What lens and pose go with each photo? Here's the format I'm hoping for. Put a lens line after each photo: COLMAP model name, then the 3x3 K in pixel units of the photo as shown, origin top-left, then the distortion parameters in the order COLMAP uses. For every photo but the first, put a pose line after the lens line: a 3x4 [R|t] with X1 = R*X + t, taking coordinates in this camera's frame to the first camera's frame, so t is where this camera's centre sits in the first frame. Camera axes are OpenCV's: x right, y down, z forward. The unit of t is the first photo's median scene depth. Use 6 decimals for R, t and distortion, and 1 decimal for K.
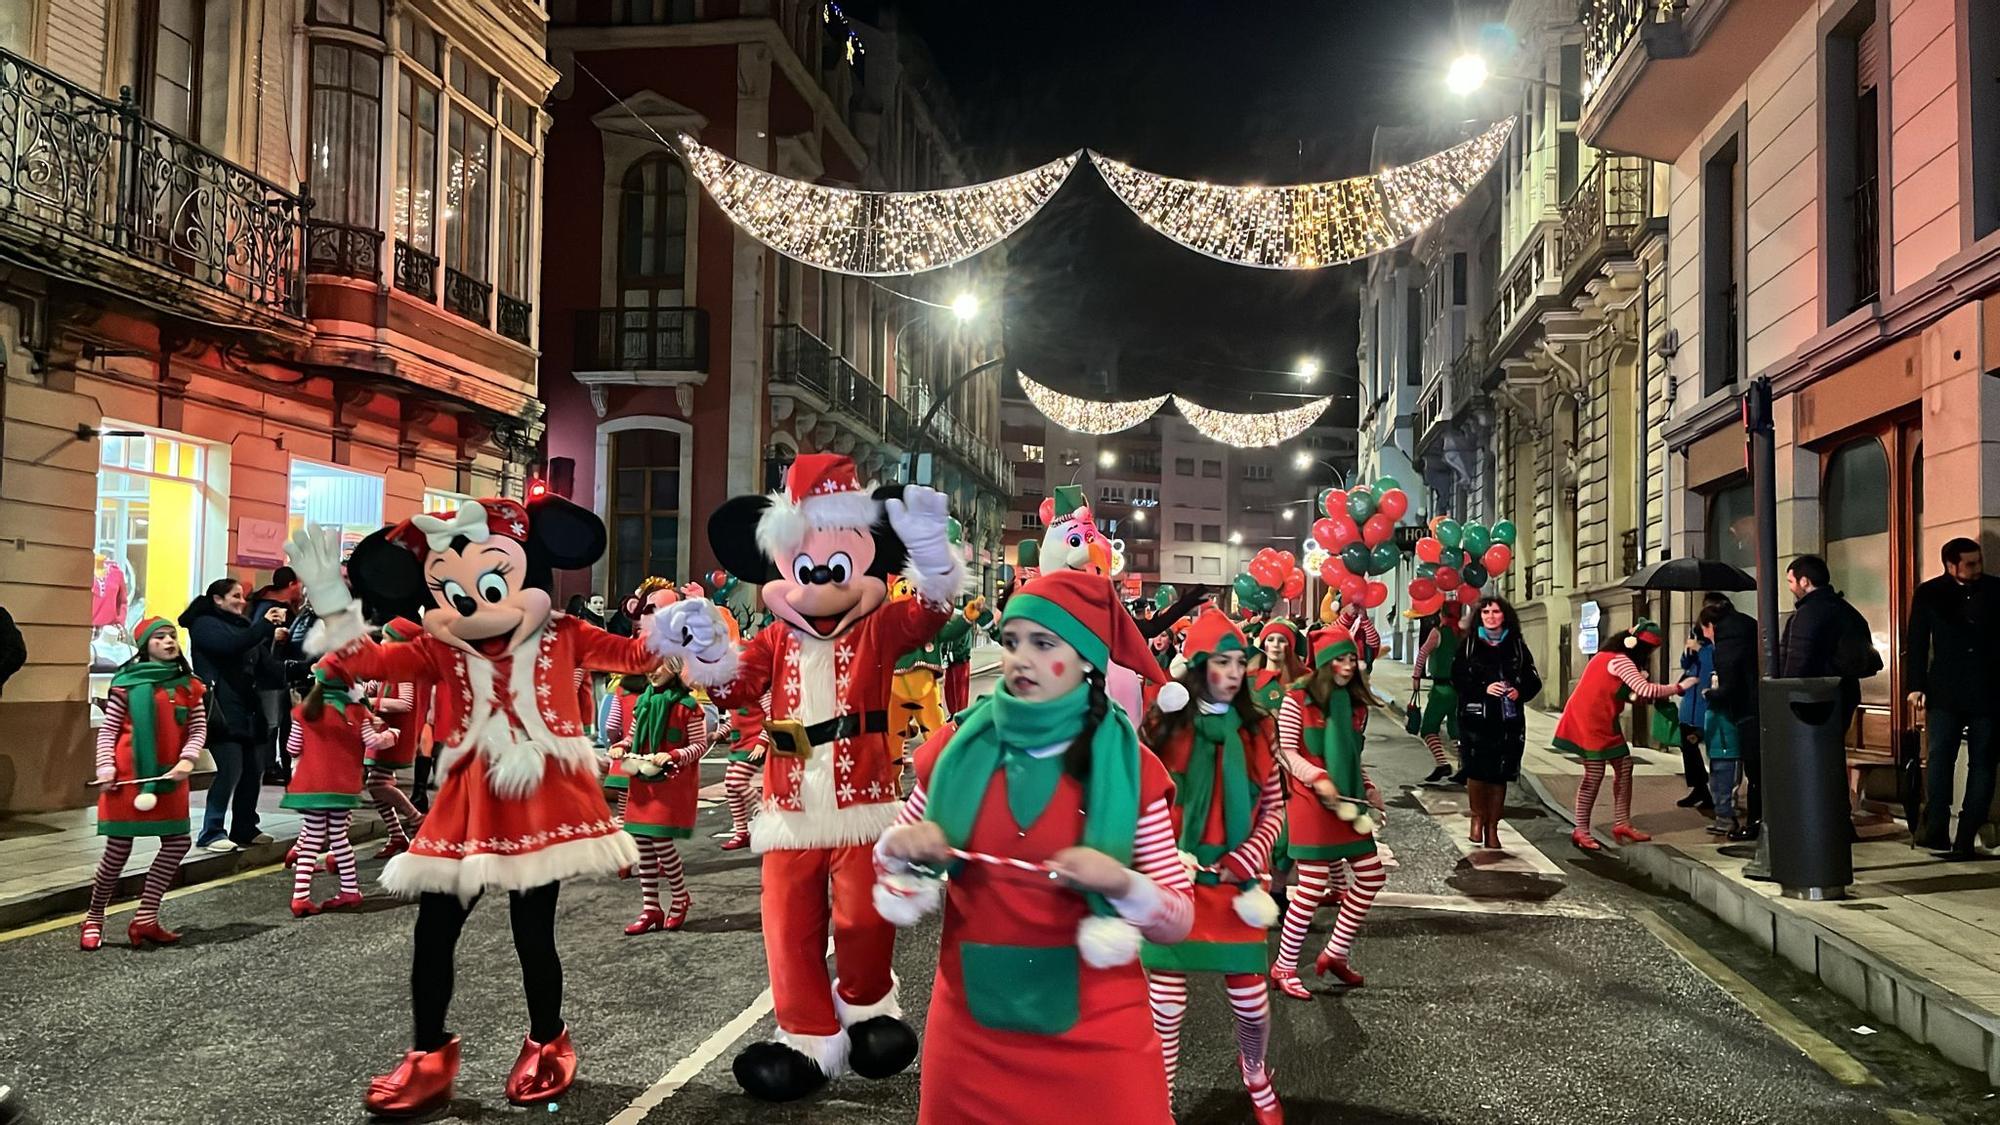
lens RADIAL K [[1569.1, 0, 1005.6], [0, 1569.1, 592.1], [0, 0, 1]] dist [0.042238, -0.050373]
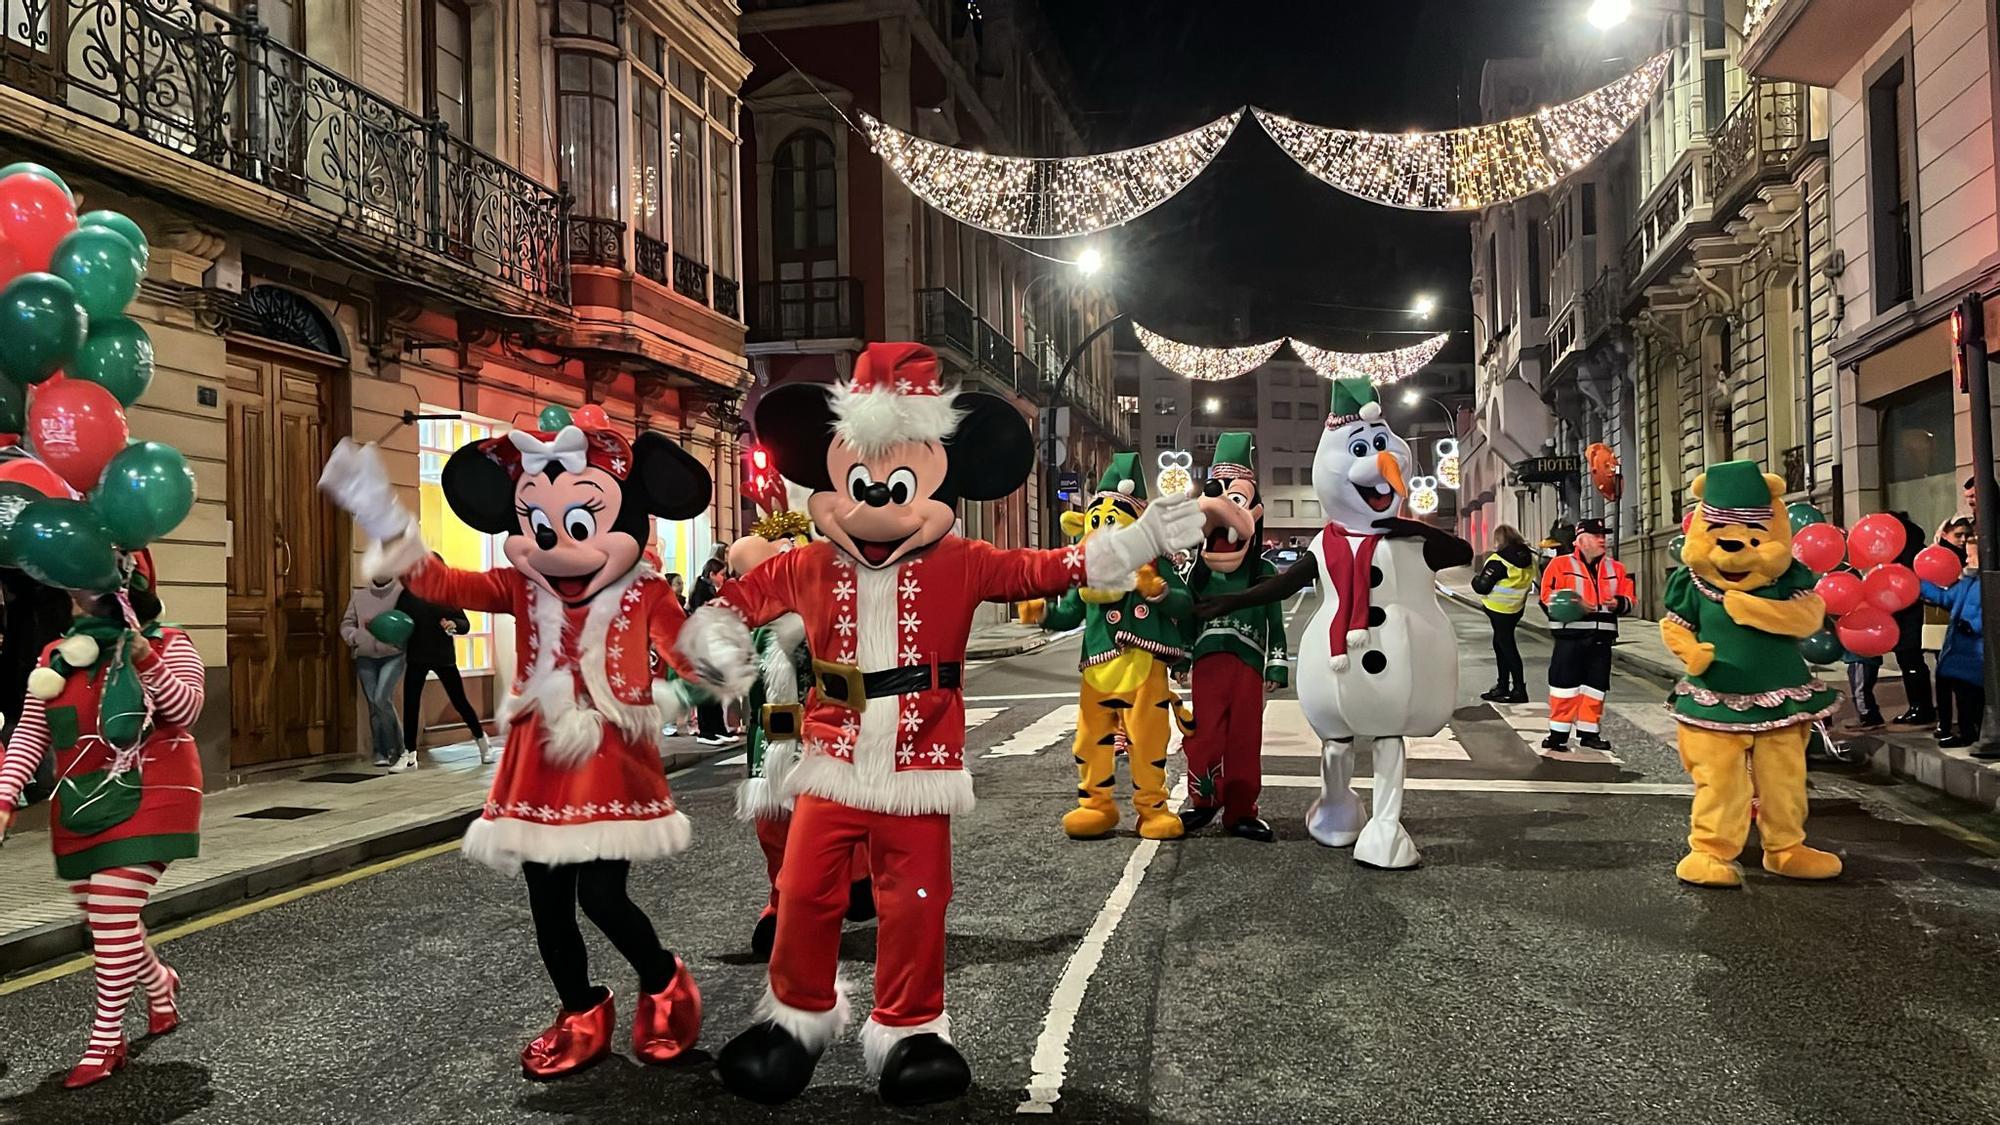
lens RADIAL K [[1569.1, 0, 999.8], [0, 1569.1, 576.6], [0, 0, 1]] dist [0.042238, -0.050373]
pose [[0.997416, -0.038874, -0.060418, -0.063608], [0.040005, 0.999044, 0.017621, 0.005809], [0.059675, -0.019992, 0.998018, -0.060390]]
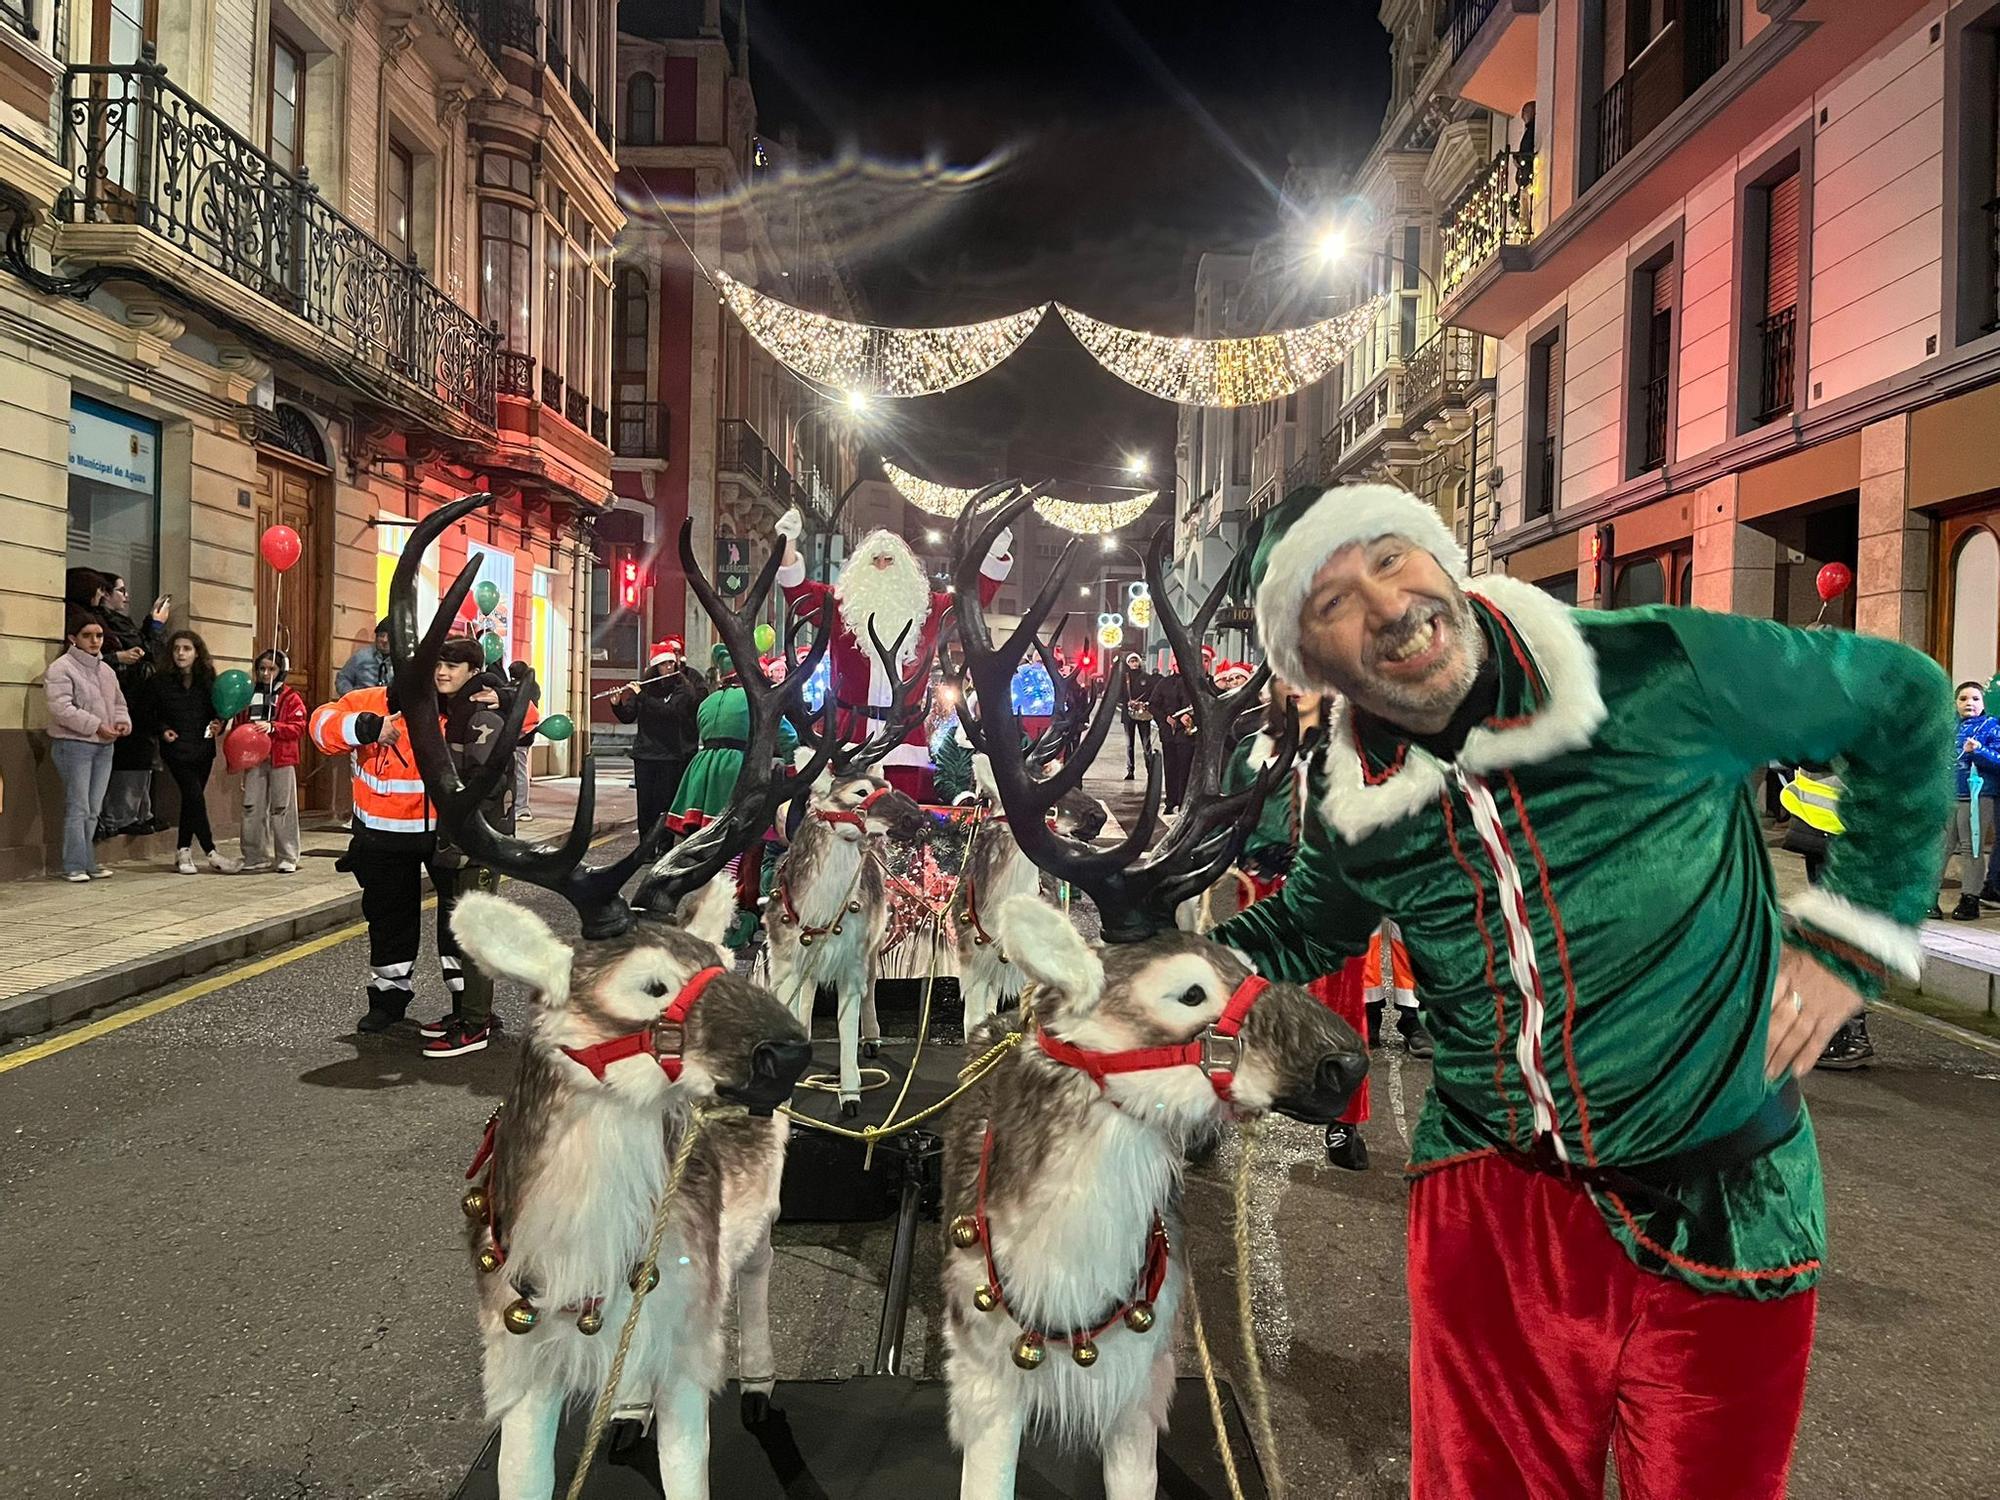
lens RADIAL K [[1498.2, 0, 1005.6], [0, 1498.2, 750.8], [0, 0, 1]] dist [0.039876, -0.047181]
pose [[0.989423, 0.006398, 0.144918, -0.157907], [-0.015173, 0.998111, 0.059531, 0.002642], [-0.144263, -0.061100, 0.987651, -0.189240]]
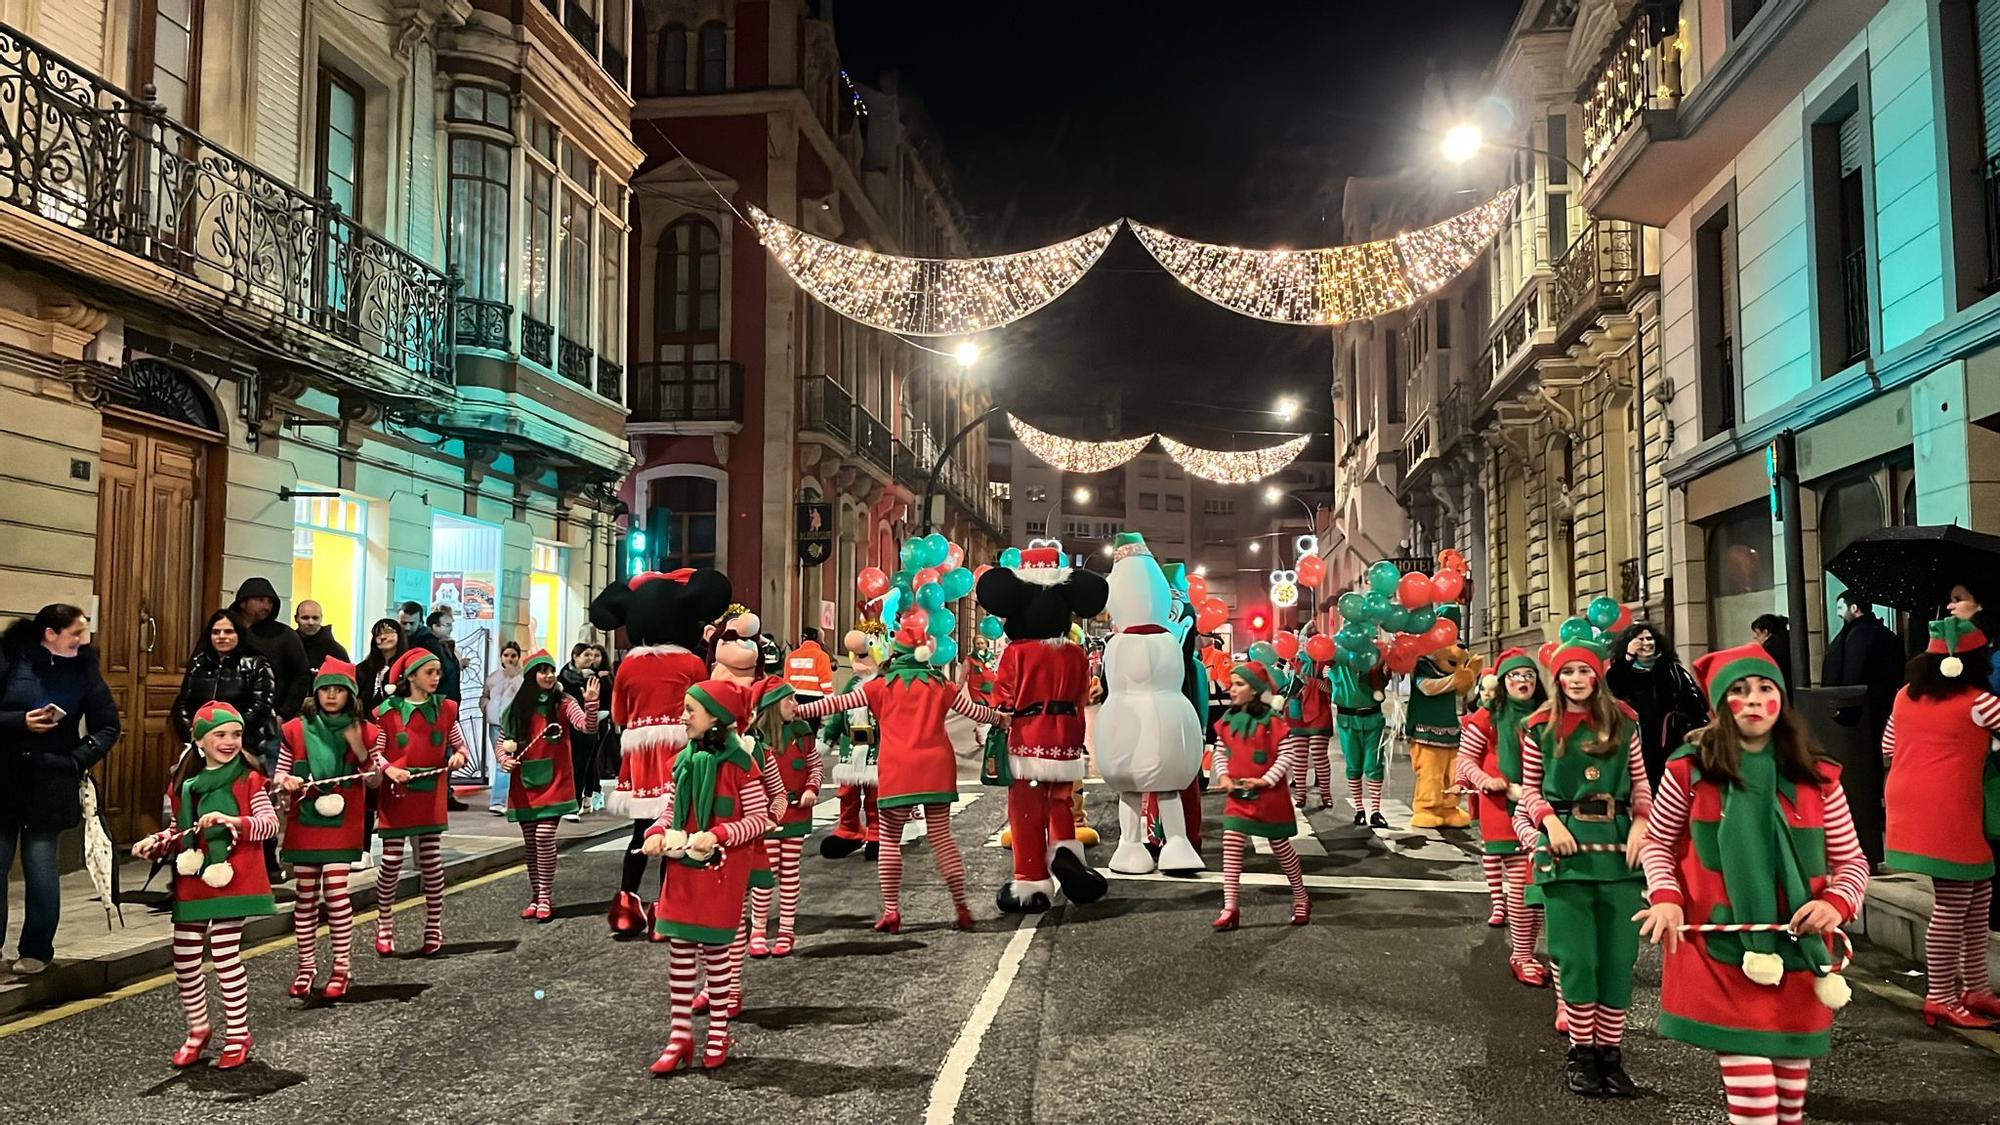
lens RADIAL K [[1569.1, 0, 996.2], [0, 1569.1, 567.4], [0, 0, 1]] dist [0.042238, -0.050373]
pose [[0.999636, -0.014109, 0.022987, -0.068152], [0.014984, 0.999151, -0.038384, 0.000760], [-0.022426, 0.038715, 0.998999, -0.076778]]
